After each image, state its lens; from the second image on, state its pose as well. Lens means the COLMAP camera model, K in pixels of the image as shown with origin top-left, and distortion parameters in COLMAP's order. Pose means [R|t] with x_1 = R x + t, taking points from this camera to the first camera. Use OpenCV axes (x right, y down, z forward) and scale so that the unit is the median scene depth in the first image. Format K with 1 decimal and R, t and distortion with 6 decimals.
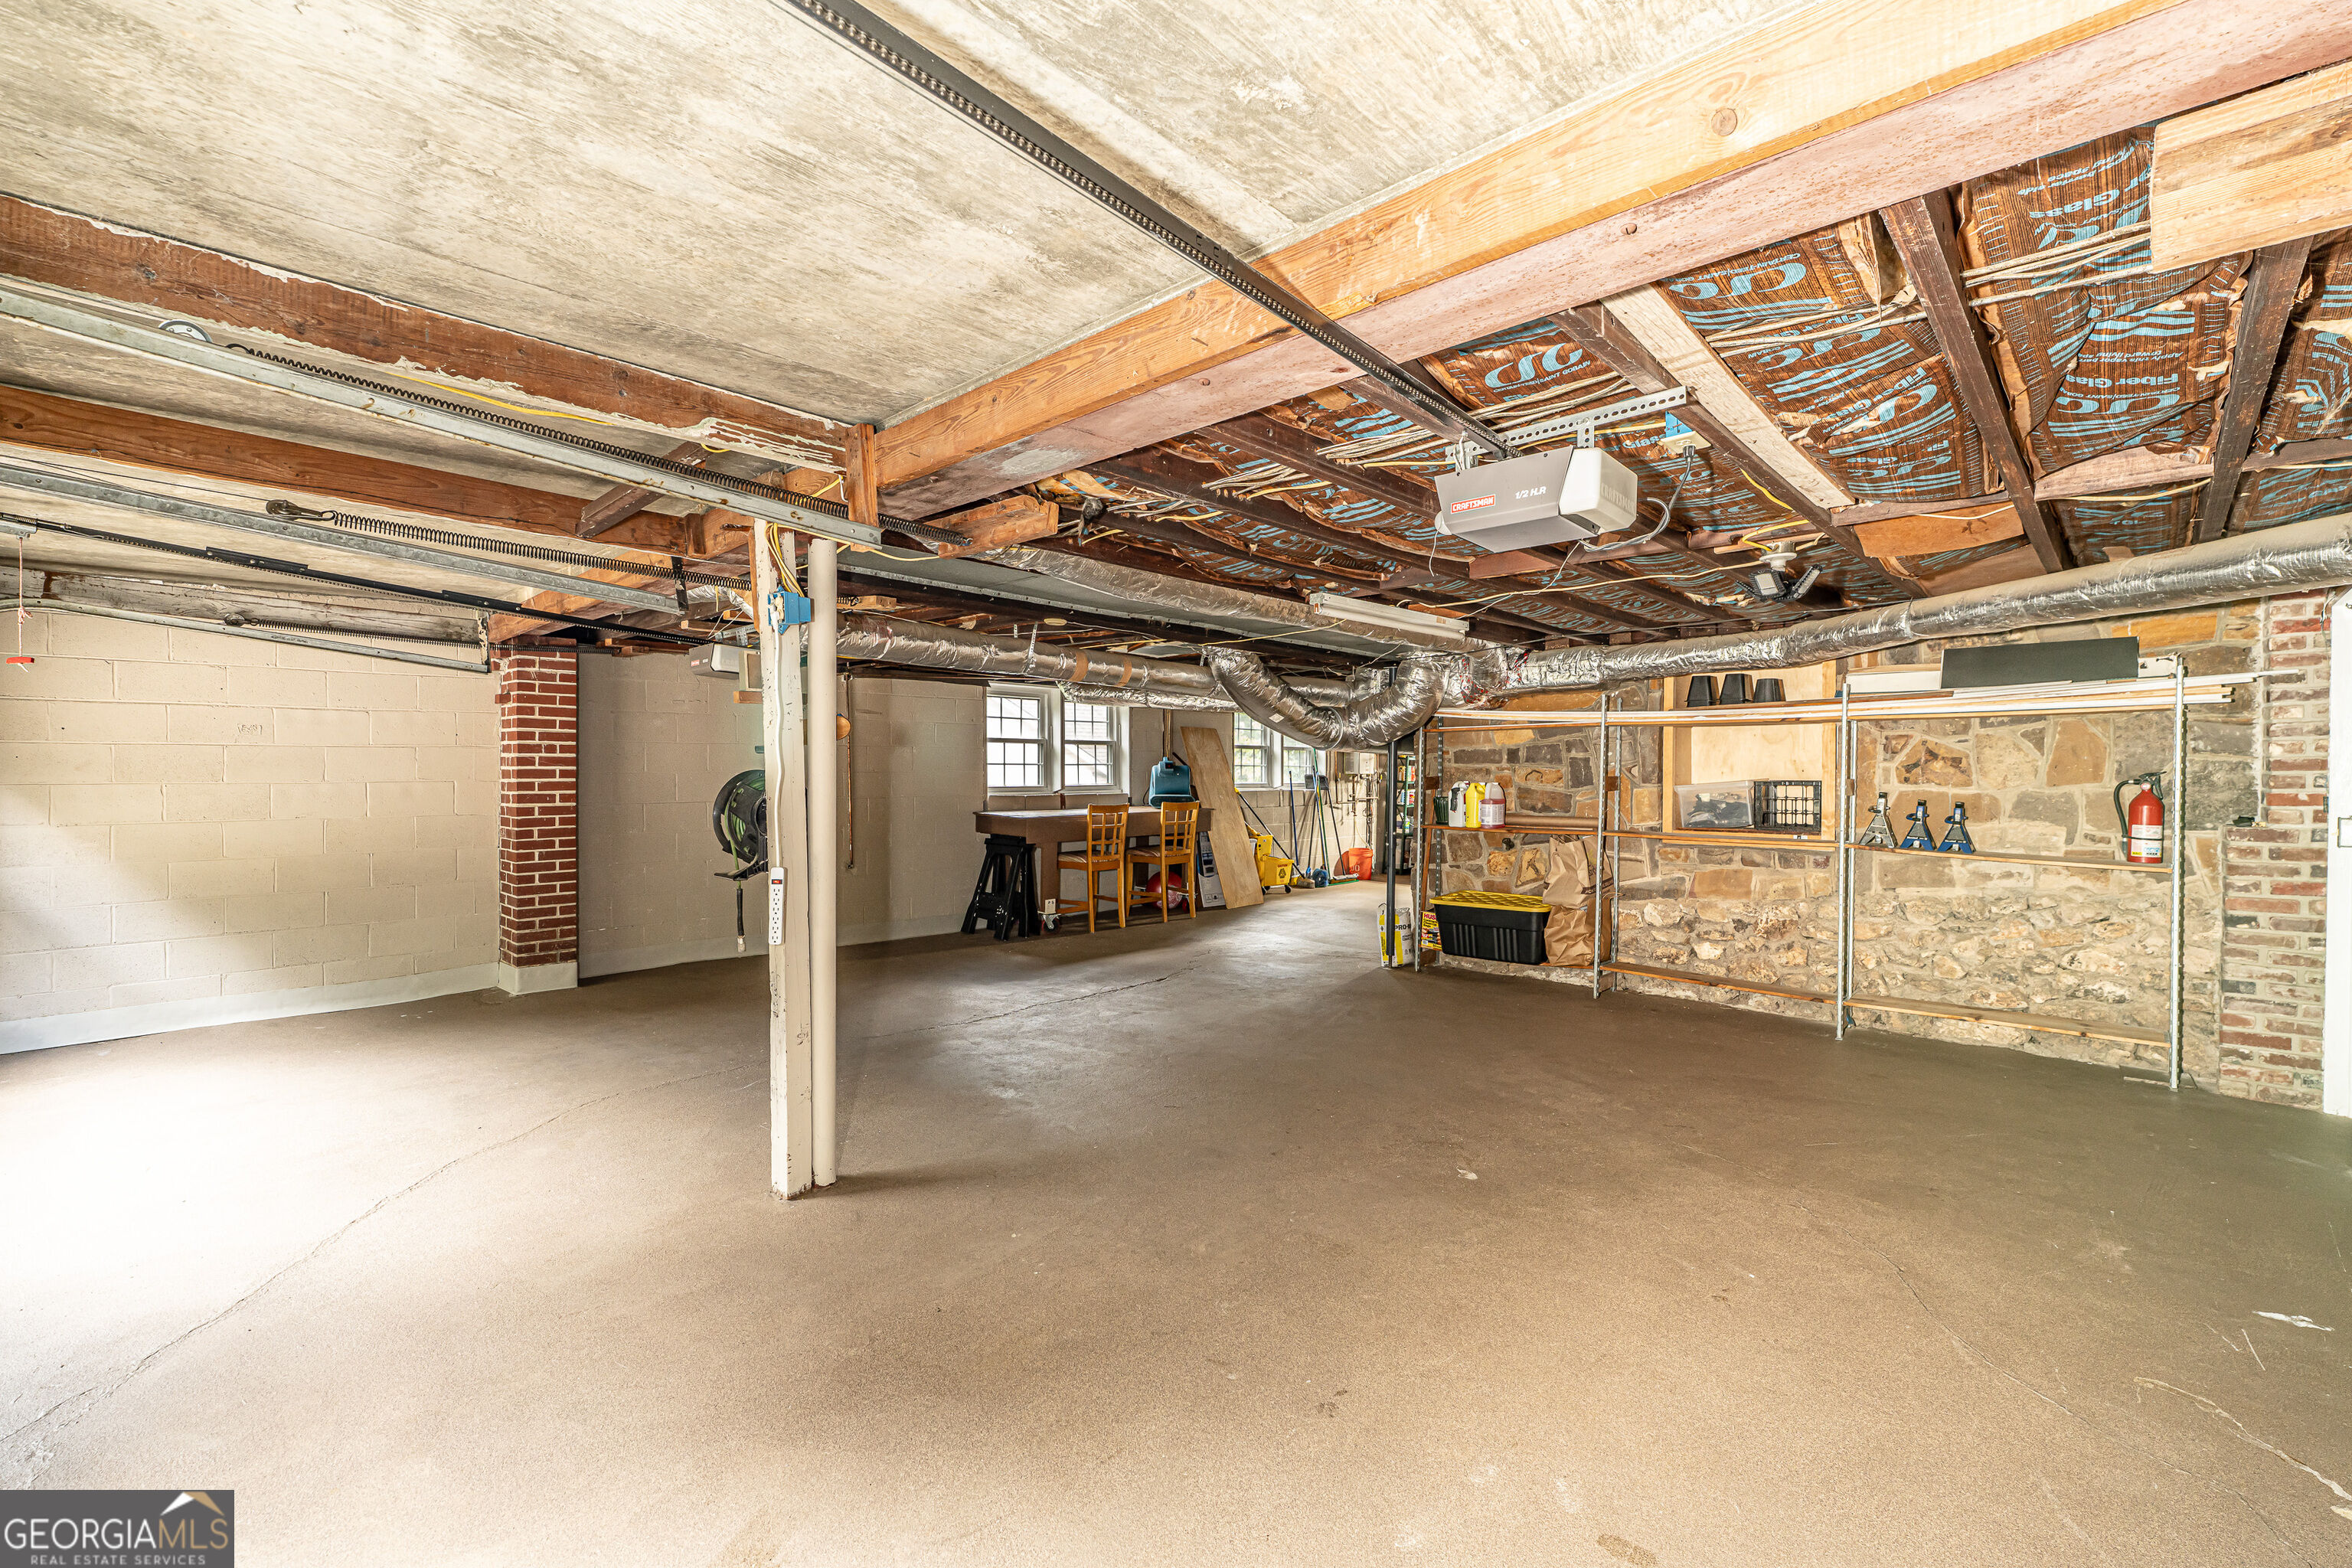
lens RADIAL K [[972.0, 0, 1180.5], [0, 972.0, 784.5], [0, 0, 1]] dist [0.001878, 0.000026]
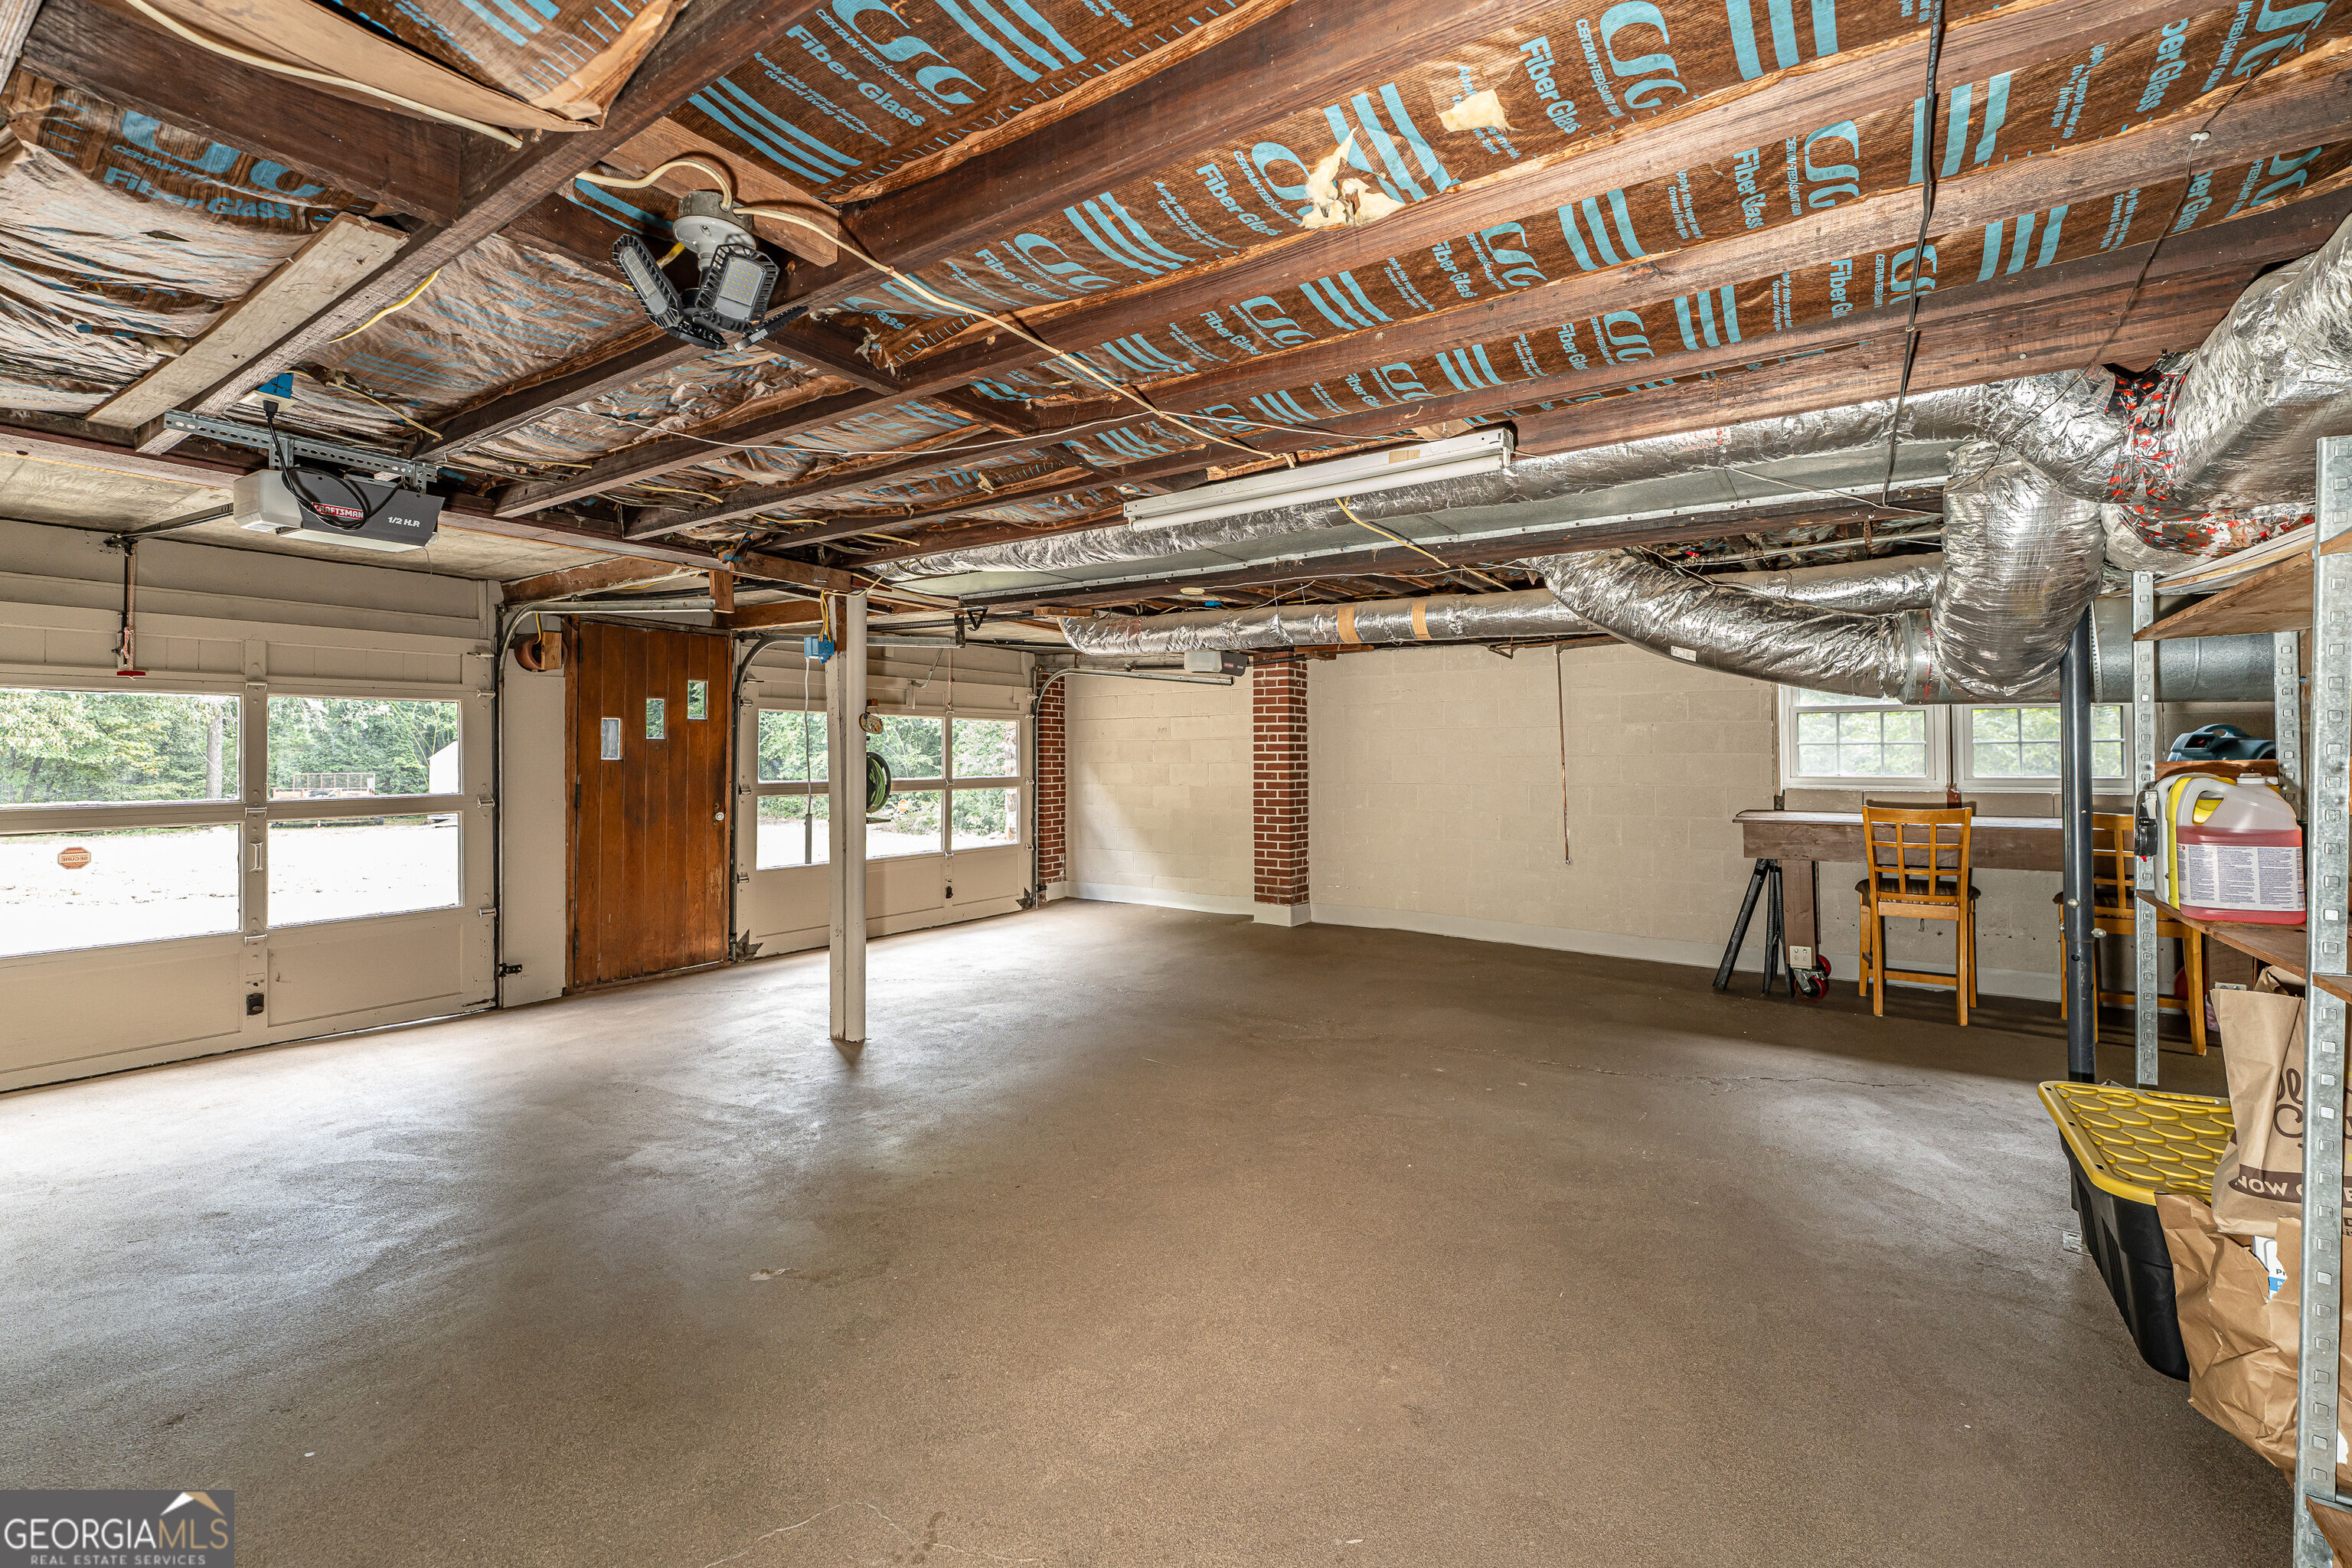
lens RADIAL K [[967.6, 0, 1170.7], [0, 967.6, 761.9], [0, 0, 1]] dist [0.000184, 0.000006]
pose [[0.185826, 0.003389, -0.982577, 0.788665], [-0.012253, 0.999924, 0.001132, -0.006327], [0.982506, 0.011829, 0.185853, 0.830518]]
